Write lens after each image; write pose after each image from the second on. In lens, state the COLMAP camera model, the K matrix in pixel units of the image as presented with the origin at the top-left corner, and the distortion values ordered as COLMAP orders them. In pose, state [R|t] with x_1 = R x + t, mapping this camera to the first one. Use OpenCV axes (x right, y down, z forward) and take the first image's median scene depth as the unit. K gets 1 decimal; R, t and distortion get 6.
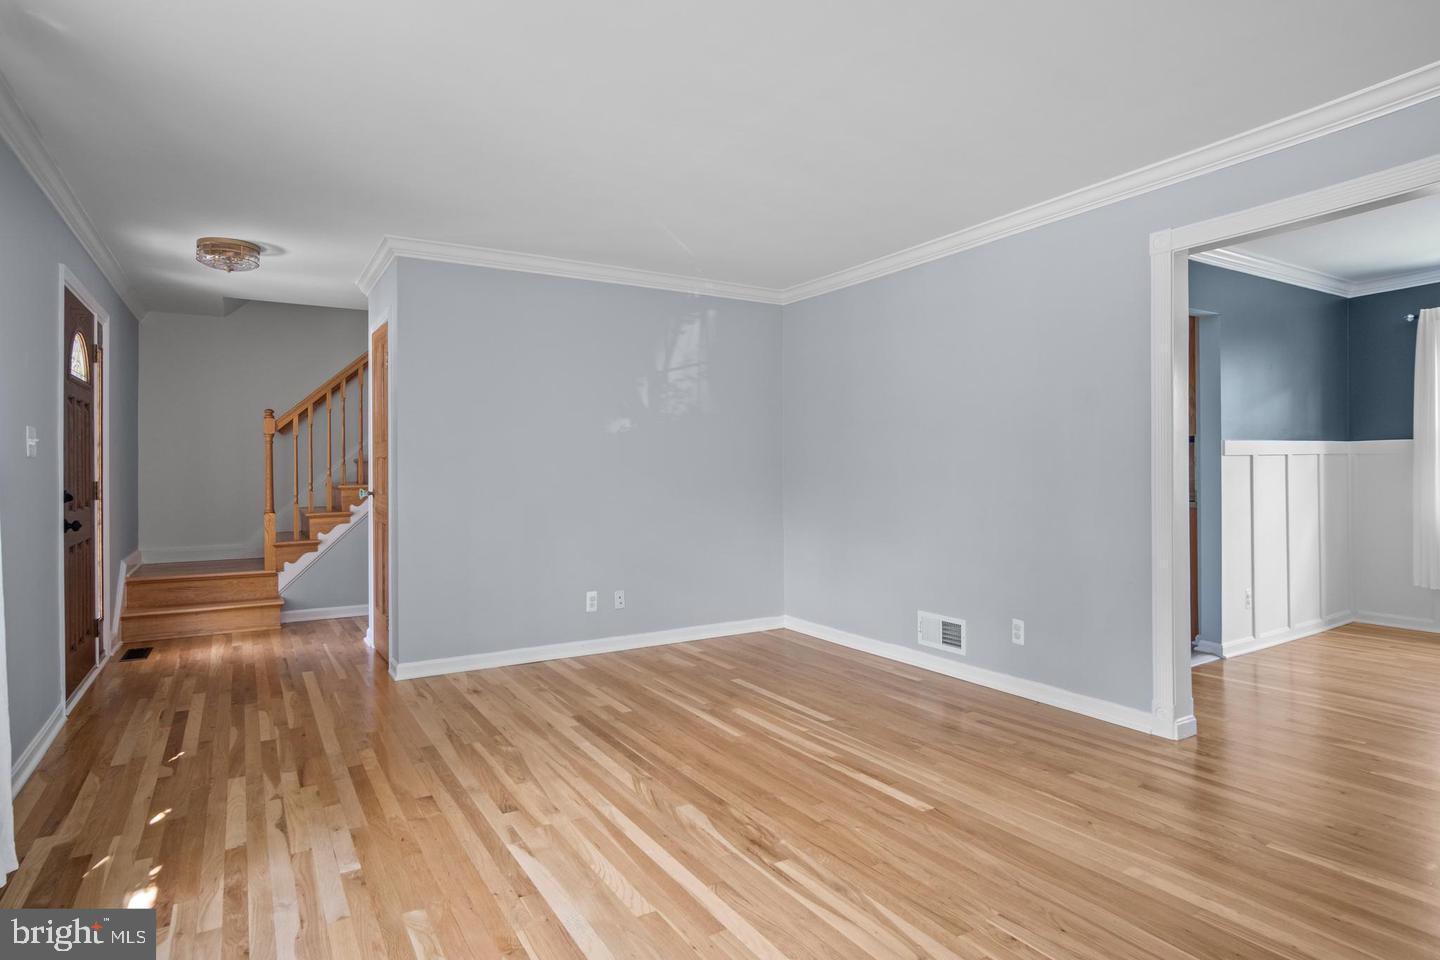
lens RADIAL K [[780.5, 0, 710.2], [0, 780.5, 472.7], [0, 0, 1]] dist [-0.022493, 0.001166]
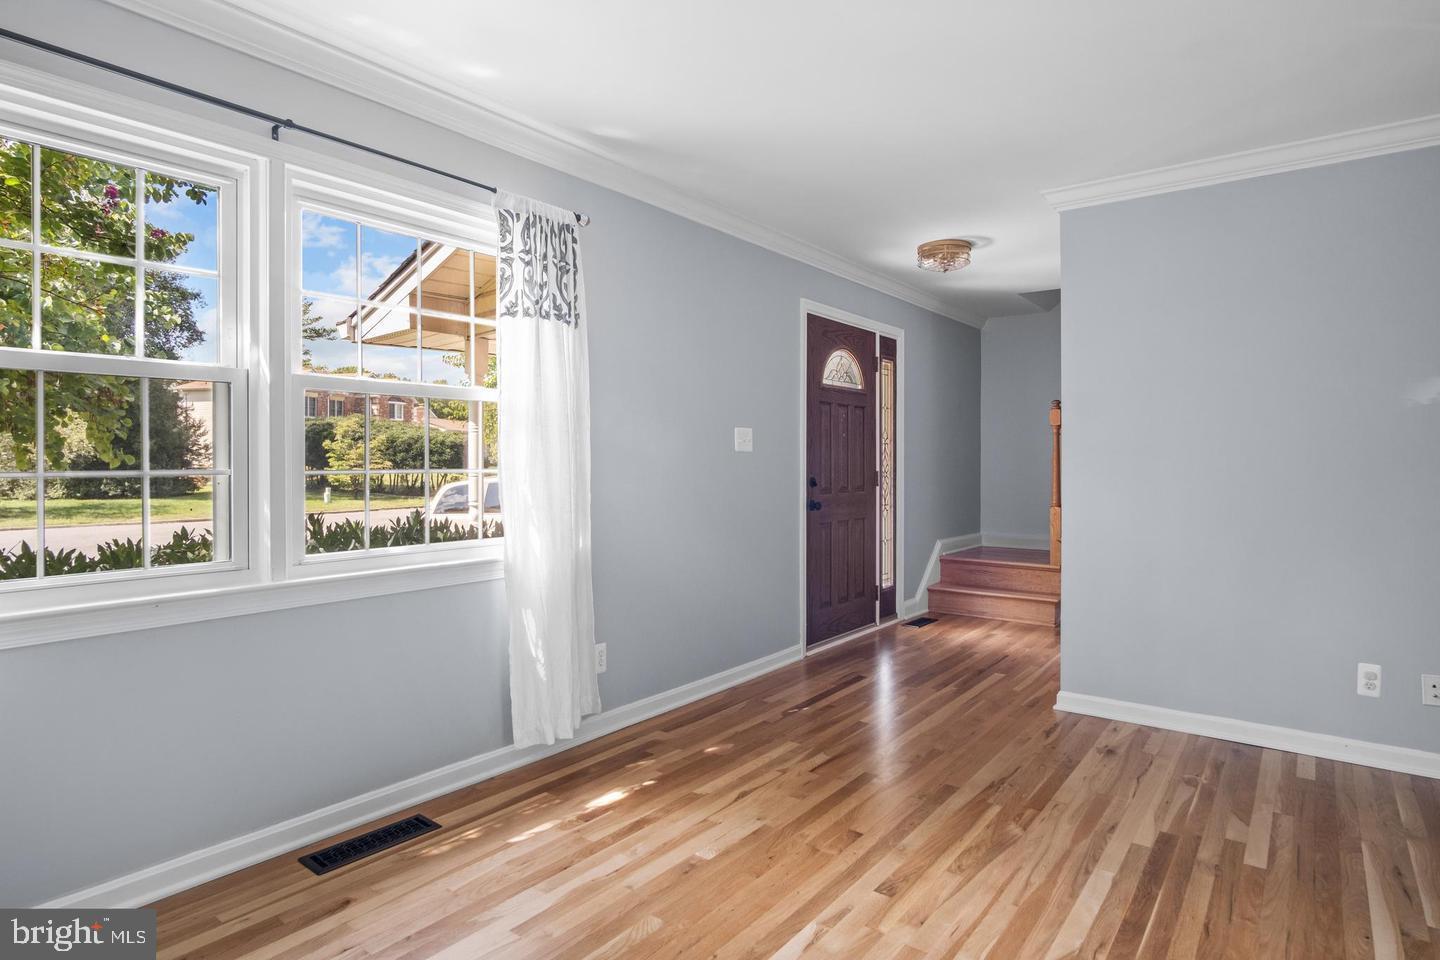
lens RADIAL K [[780.5, 0, 728.2], [0, 780.5, 471.7], [0, 0, 1]] dist [-0.022493, 0.001166]
pose [[0.365211, 0.019067, -0.930729, 0.260750], [-0.011715, 0.999805, 0.015885, -0.004445], [0.930851, 0.005103, 0.365364, 0.350487]]
